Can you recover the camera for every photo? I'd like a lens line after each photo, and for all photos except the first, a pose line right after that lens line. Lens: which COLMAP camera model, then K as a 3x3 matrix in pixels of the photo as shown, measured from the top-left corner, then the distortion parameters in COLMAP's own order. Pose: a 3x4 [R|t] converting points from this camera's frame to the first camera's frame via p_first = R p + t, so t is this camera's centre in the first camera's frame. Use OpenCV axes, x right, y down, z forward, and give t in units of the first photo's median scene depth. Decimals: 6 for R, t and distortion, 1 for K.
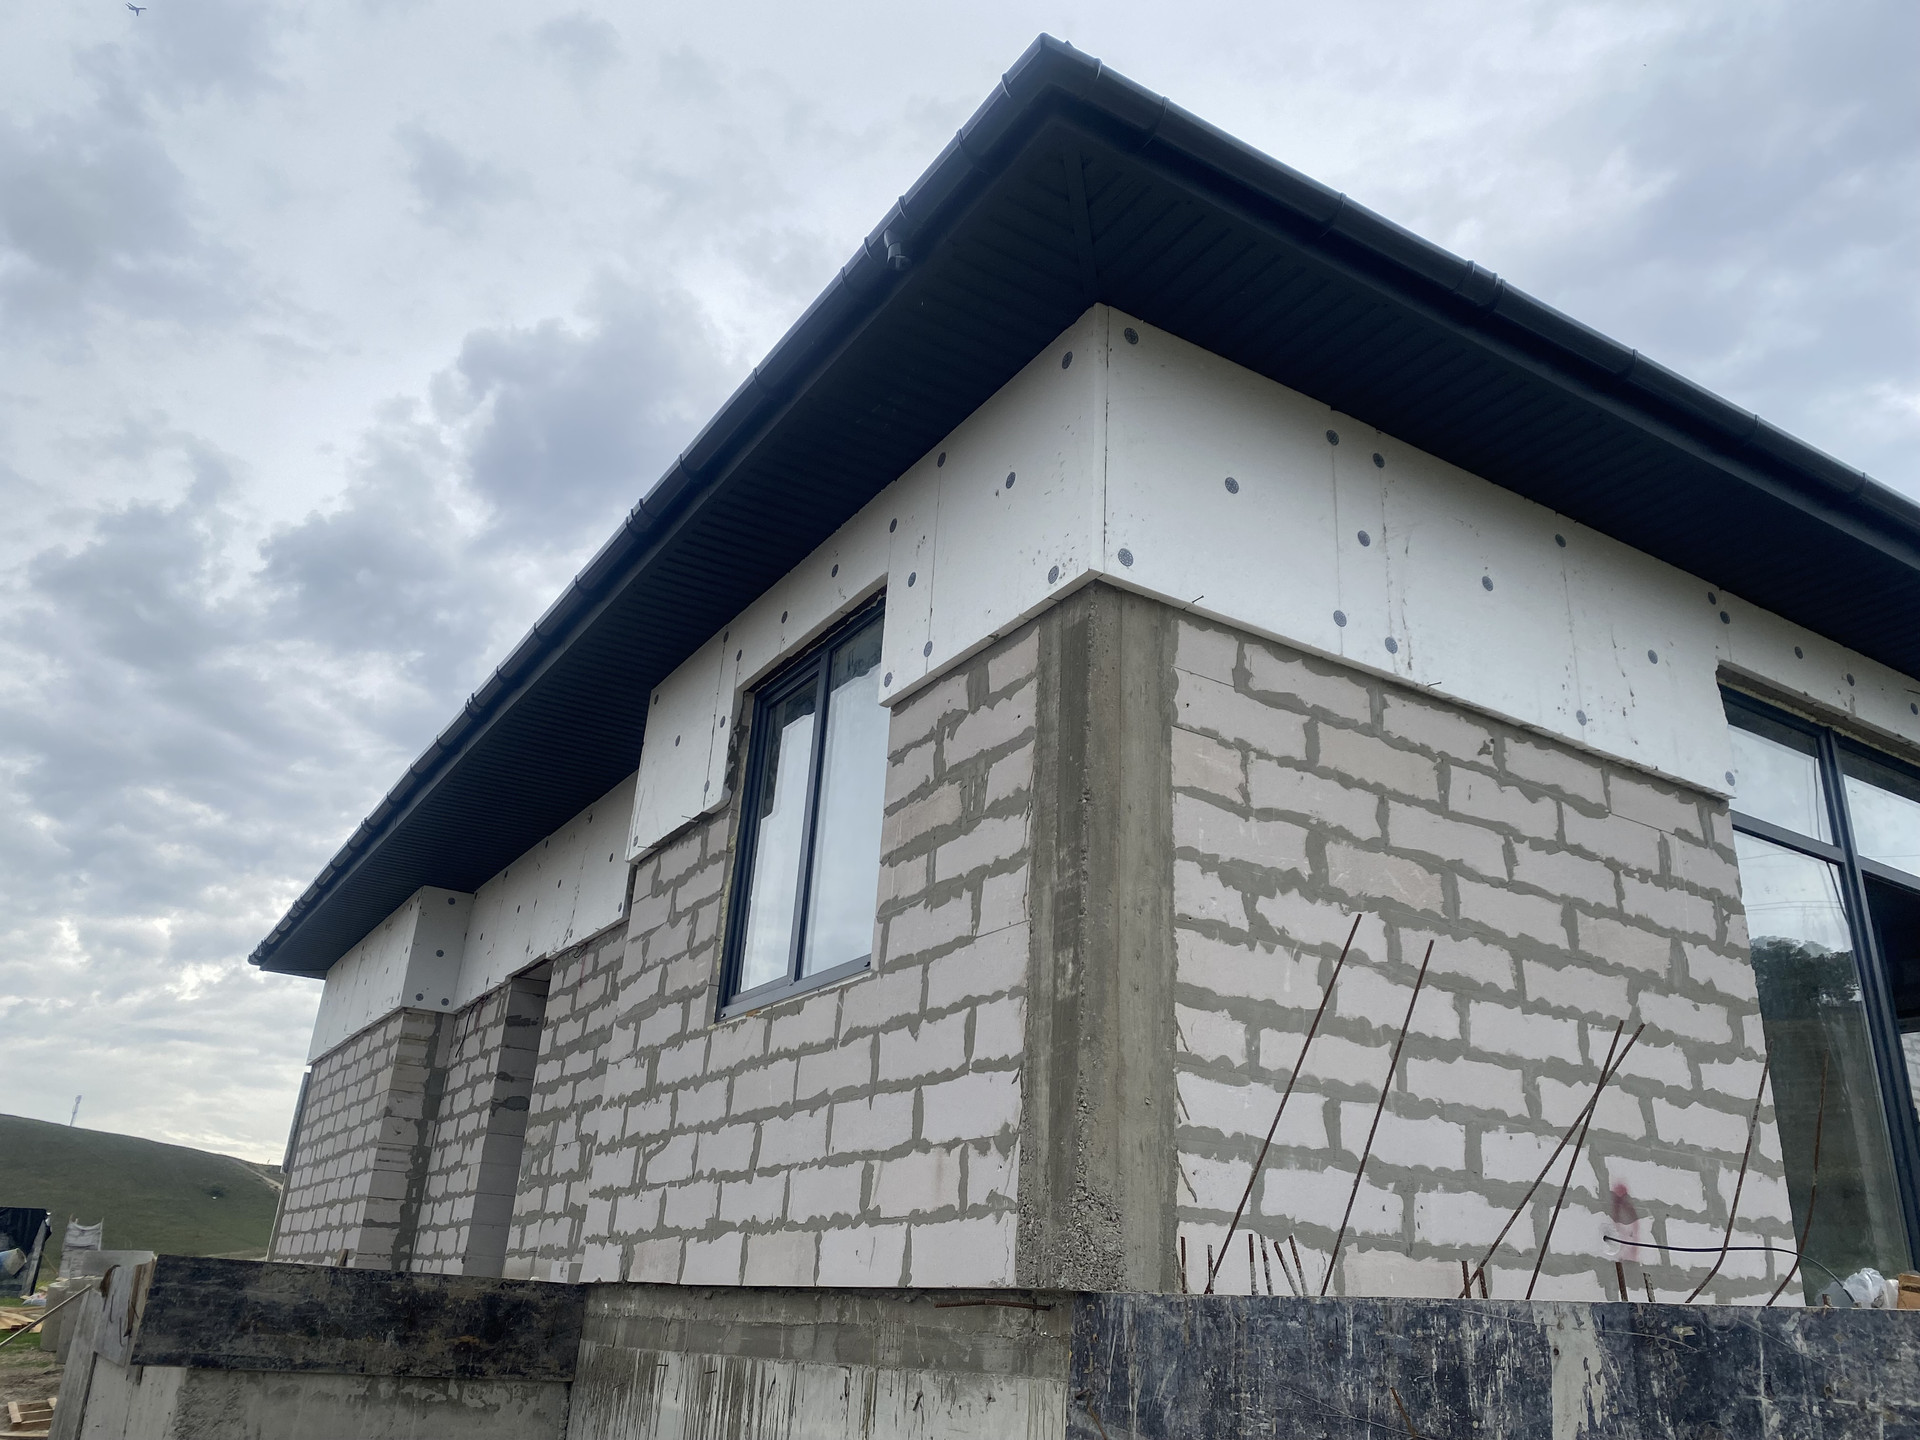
lens RADIAL K [[1466.3, 0, 945.7], [0, 1466.3, 698.6], [0, 0, 1]] dist [0.058852, -0.101672]
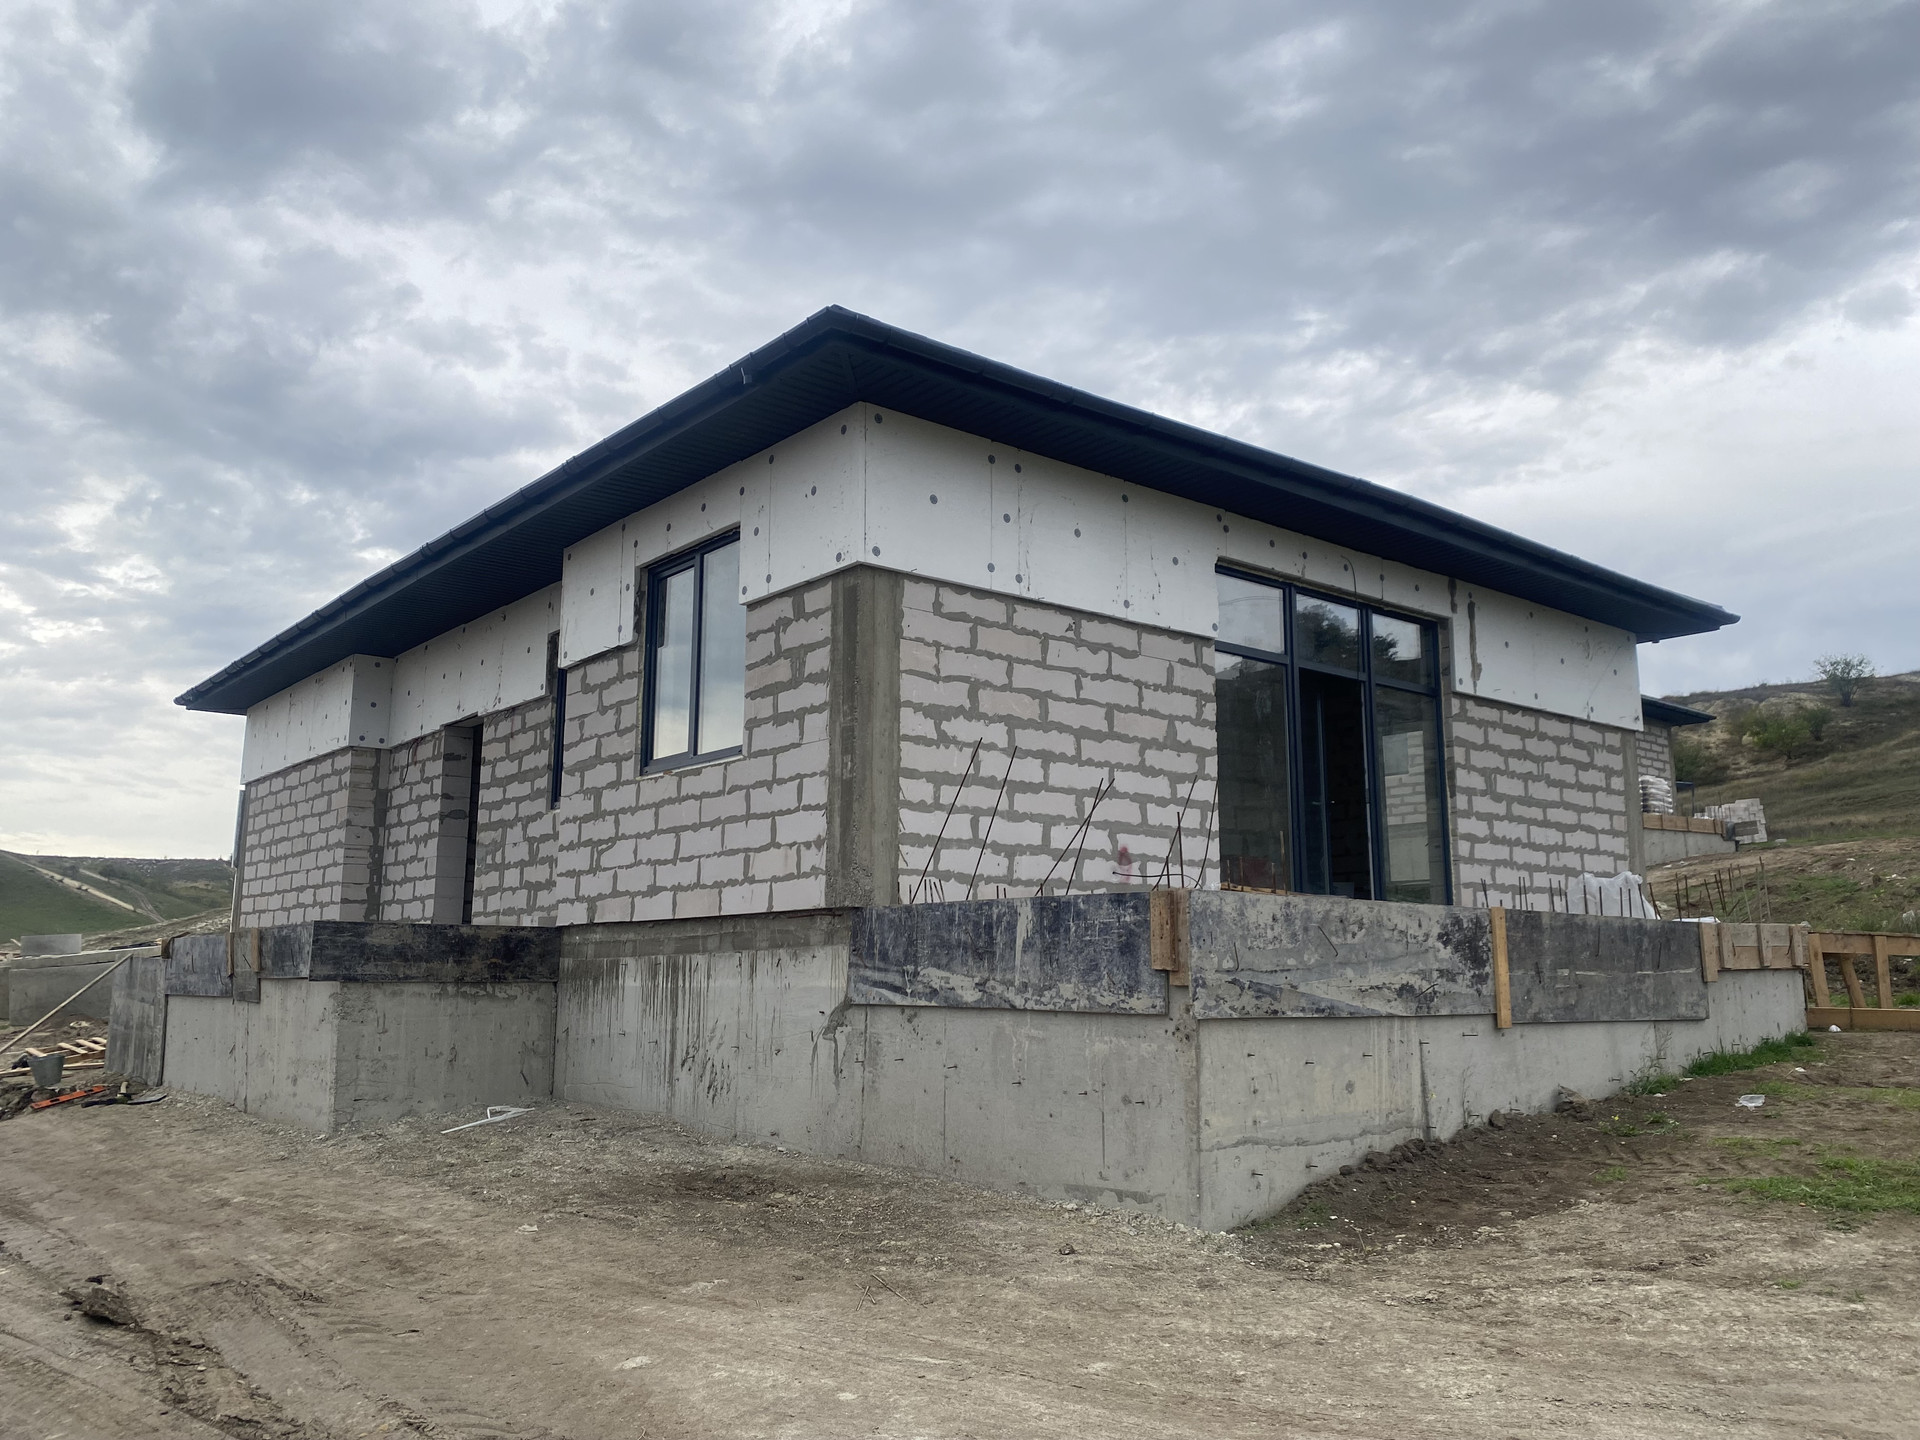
lens RADIAL K [[1466.3, 0, 945.7], [0, 1466.3, 698.6], [0, 0, 1]] dist [0.058852, -0.101672]
pose [[0.989709, -0.028509, 0.140227, -0.055308], [-0.002878, 0.975789, 0.218695, -0.289639], [-0.143067, -0.216848, 0.965665, -0.808488]]
